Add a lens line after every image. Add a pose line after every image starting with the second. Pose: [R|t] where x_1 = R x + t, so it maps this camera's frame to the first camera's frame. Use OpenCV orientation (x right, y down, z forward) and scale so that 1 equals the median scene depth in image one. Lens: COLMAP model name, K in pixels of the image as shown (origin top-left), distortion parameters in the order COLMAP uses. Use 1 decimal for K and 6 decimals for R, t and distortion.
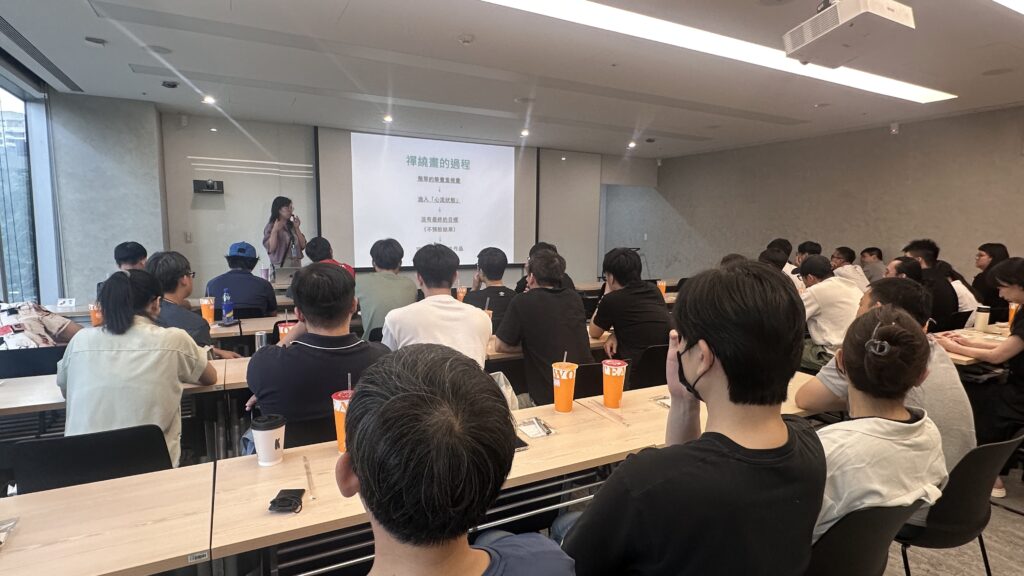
lens RADIAL K [[527.5, 0, 515.6], [0, 527.5, 298.9], [0, 0, 1]] dist [-0.007725, -0.001150]
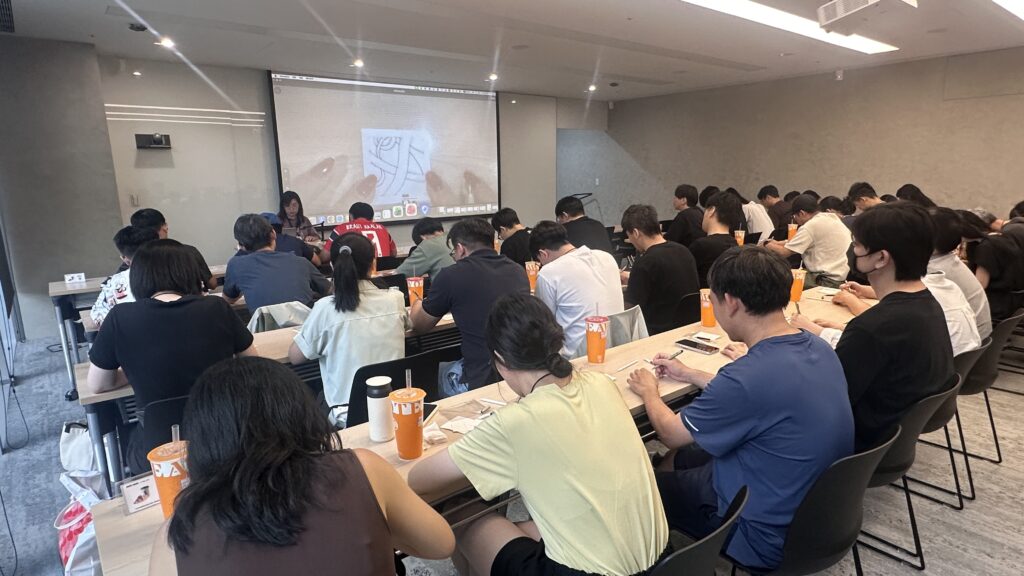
lens RADIAL K [[583.5, 0, 517.4], [0, 583.5, 291.8], [0, 0, 1]] dist [-0.006191, -0.005980]
pose [[0.978882, -0.070585, 0.191855, -0.192502], [0.057737, 0.995750, 0.071759, 0.001380], [-0.196105, -0.059167, 0.978796, -0.081975]]
